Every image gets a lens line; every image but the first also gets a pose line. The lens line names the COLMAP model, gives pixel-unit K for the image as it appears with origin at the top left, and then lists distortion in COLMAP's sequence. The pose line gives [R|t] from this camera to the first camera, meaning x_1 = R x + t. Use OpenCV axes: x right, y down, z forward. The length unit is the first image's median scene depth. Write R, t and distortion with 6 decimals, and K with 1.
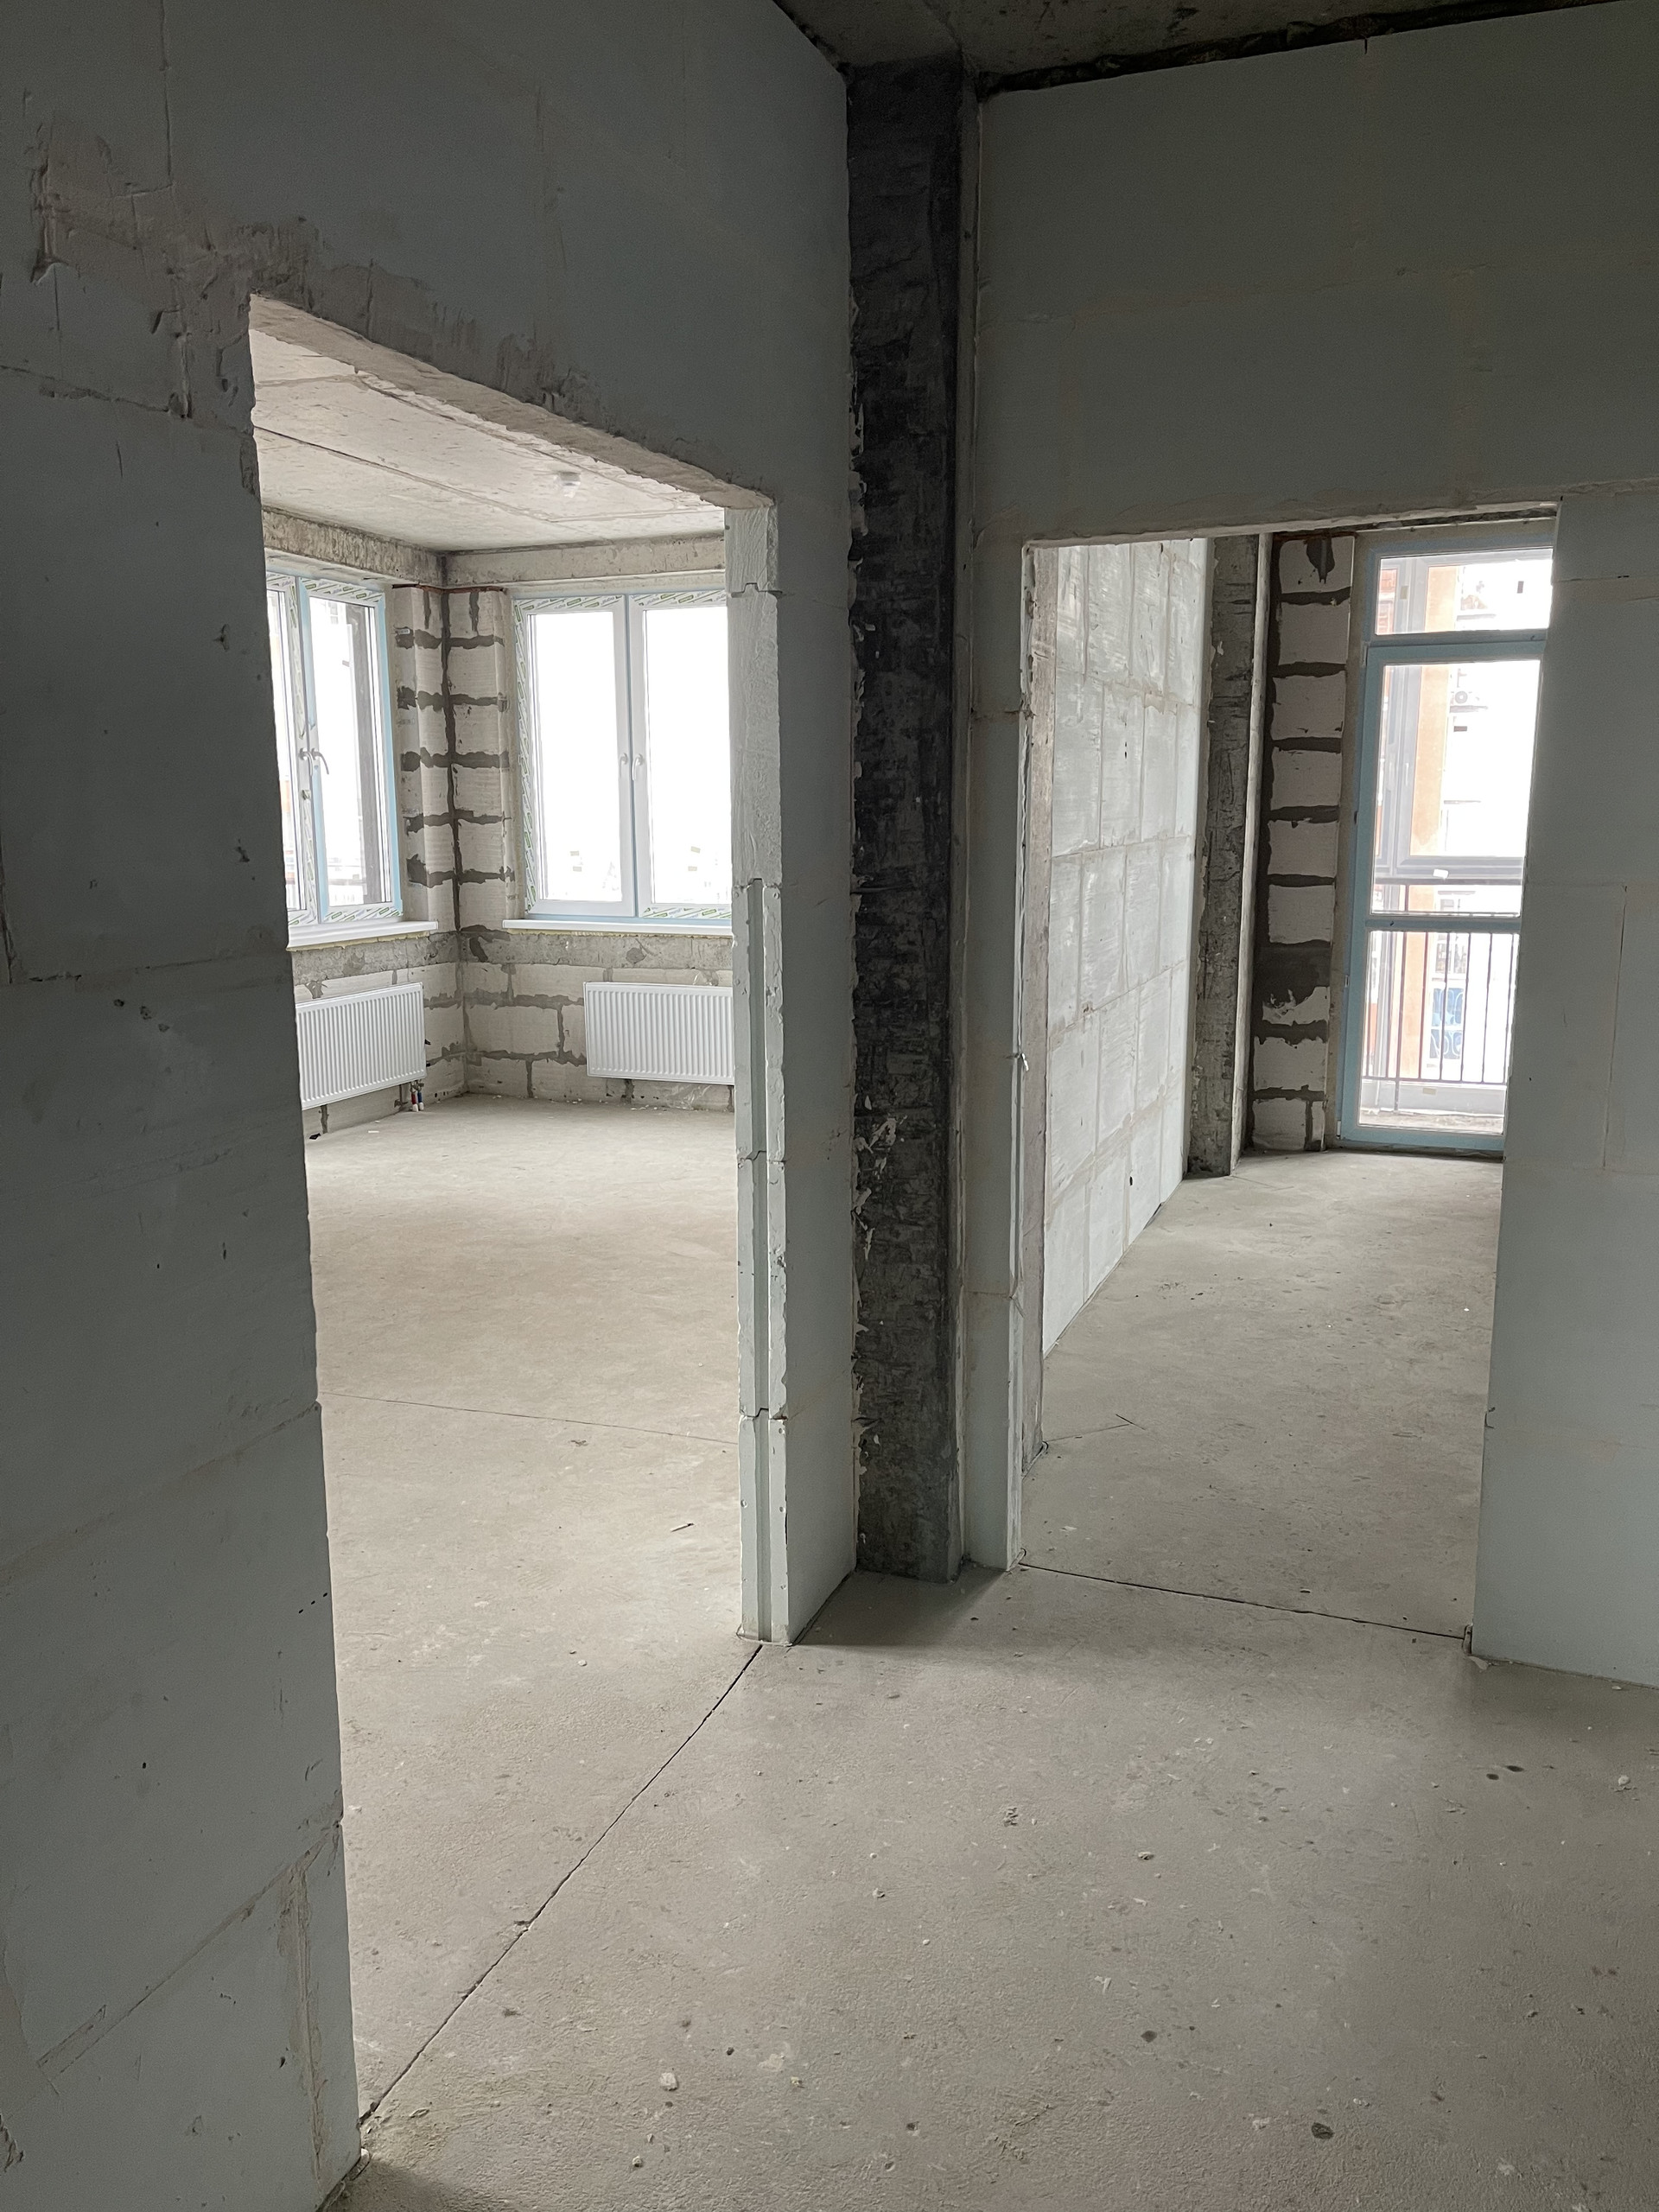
lens RADIAL K [[1586.5, 0, 829.5], [0, 1586.5, 1106.0], [0, 0, 1]] dist [0.041384, -0.060228]
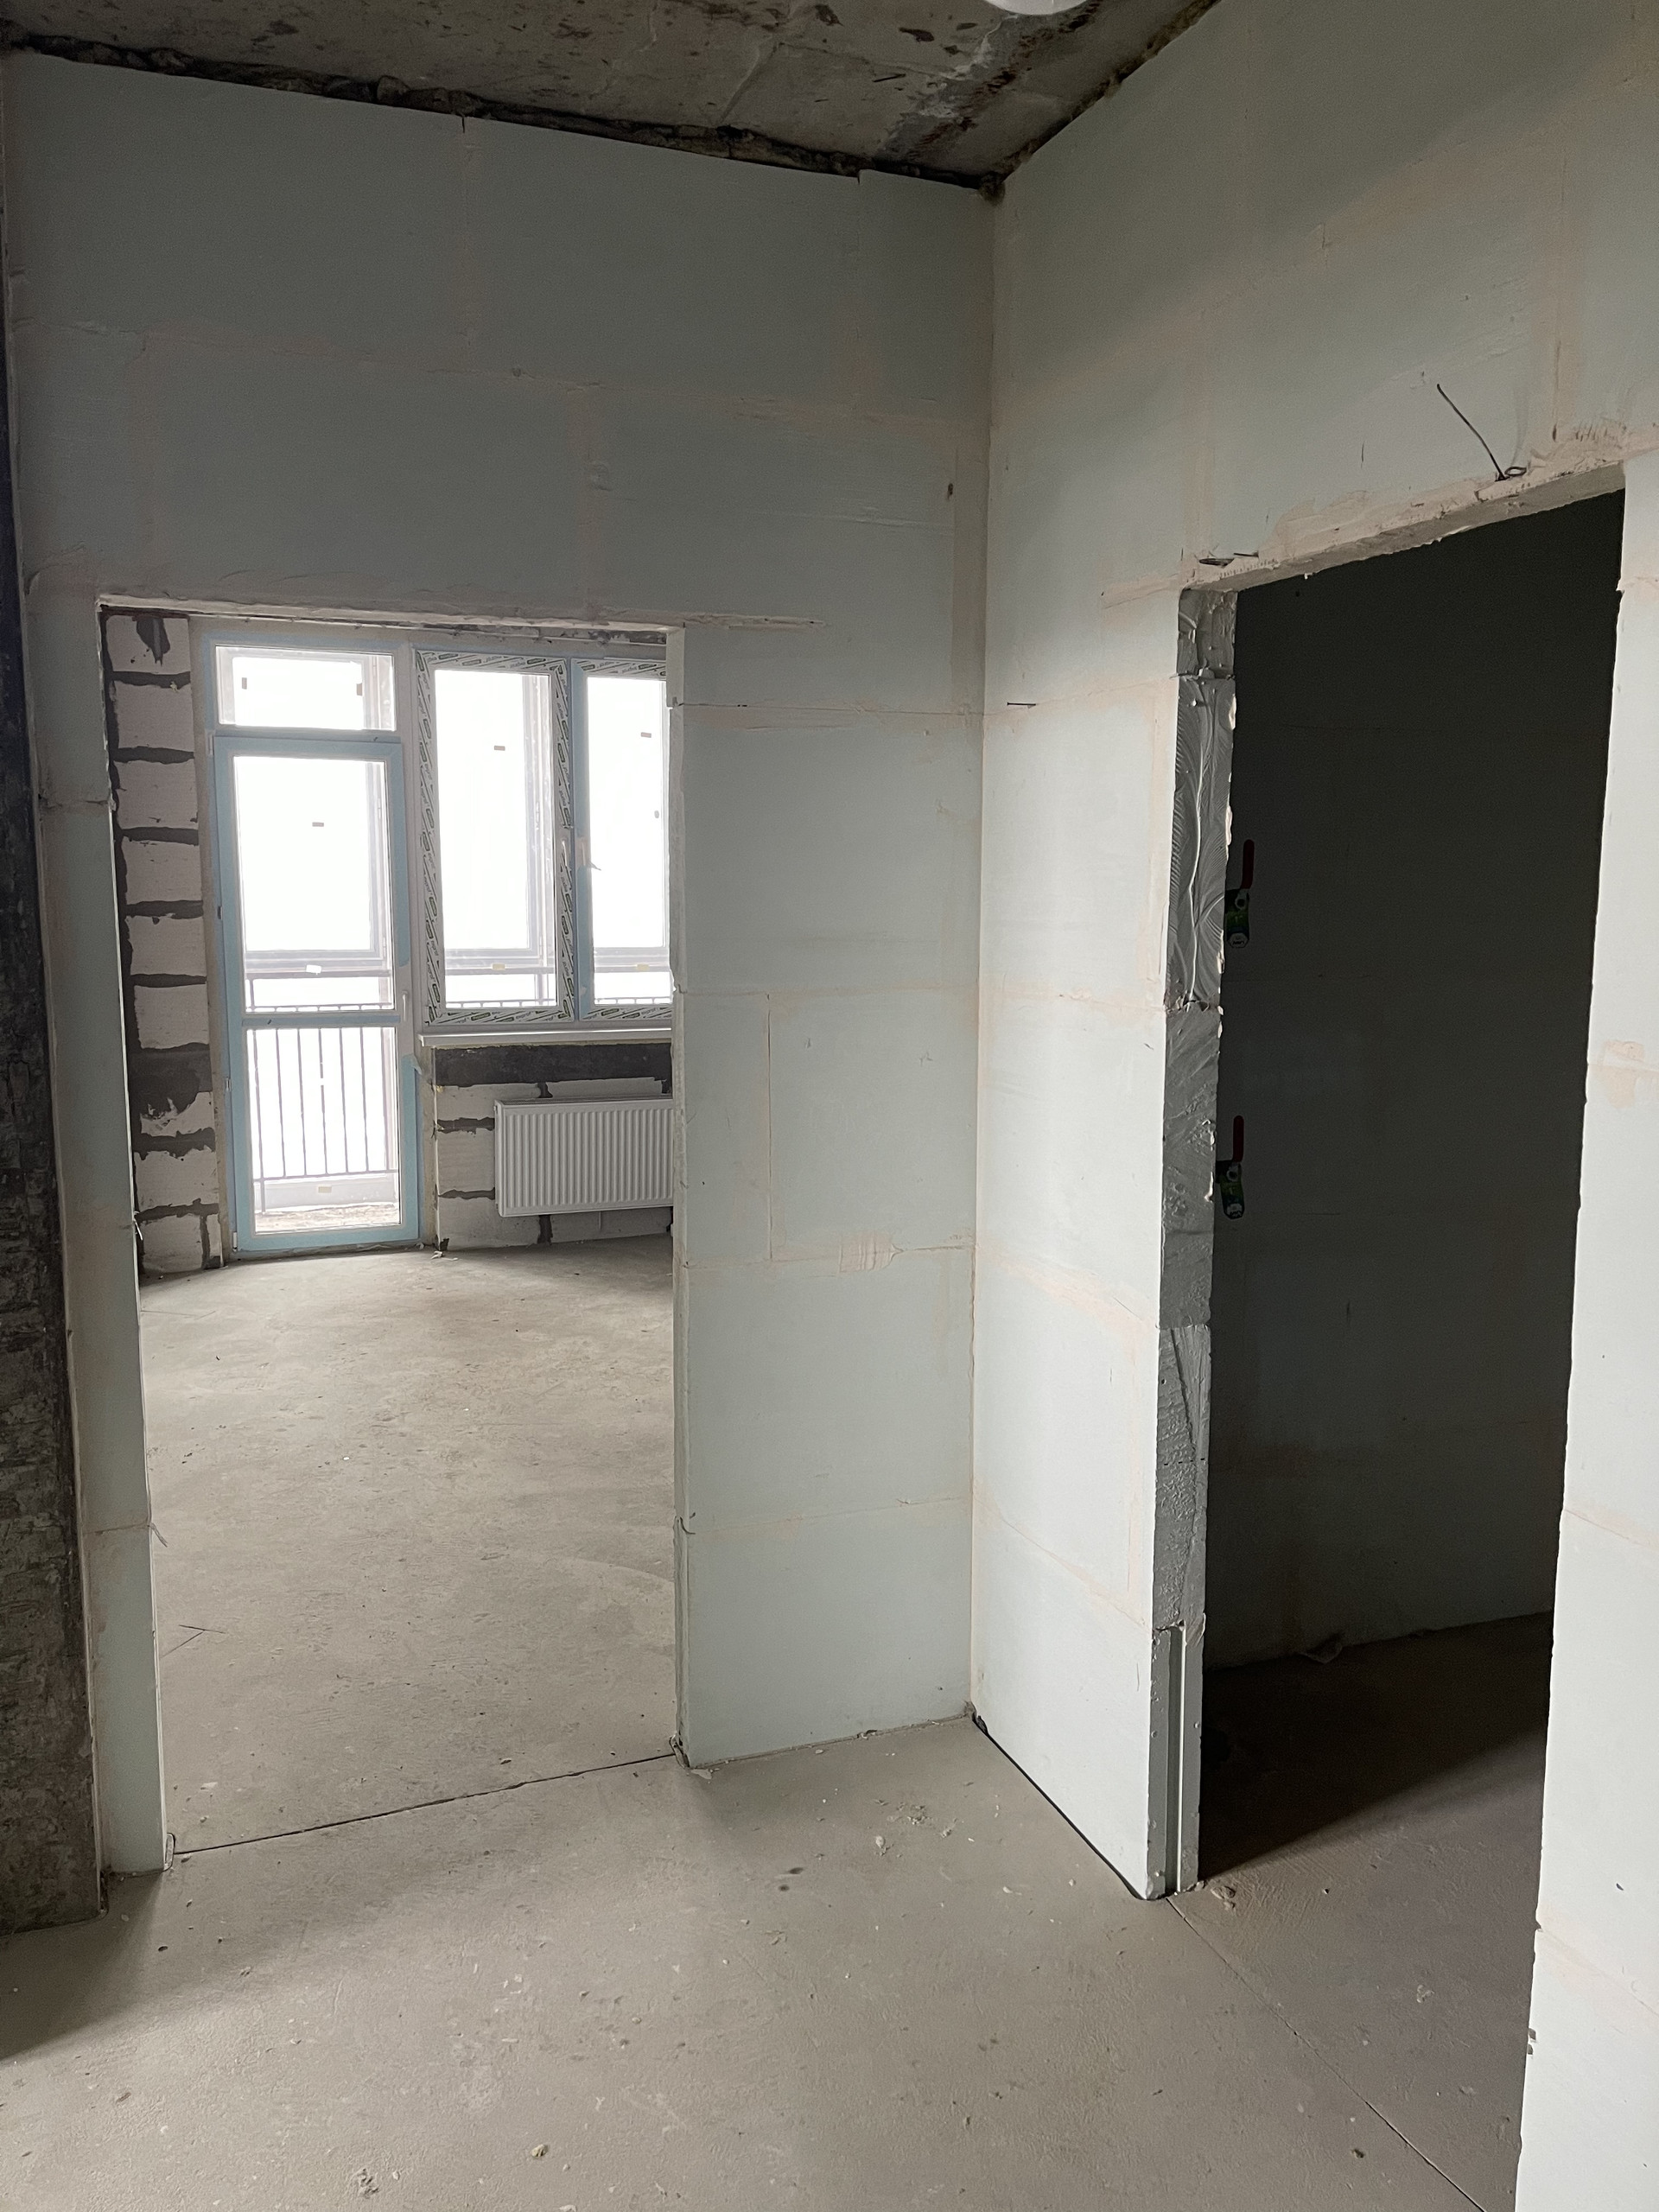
lens RADIAL K [[1604.1, 0, 829.5], [0, 1604.1, 1106.0], [0, 0, 1]] dist [0.067836, -0.103040]
pose [[0.738247, -0.080195, 0.669746, -0.079794], [0.117326, 0.993039, -0.010420, -0.019925], [-0.664248, 0.086271, 0.742517, 0.075604]]
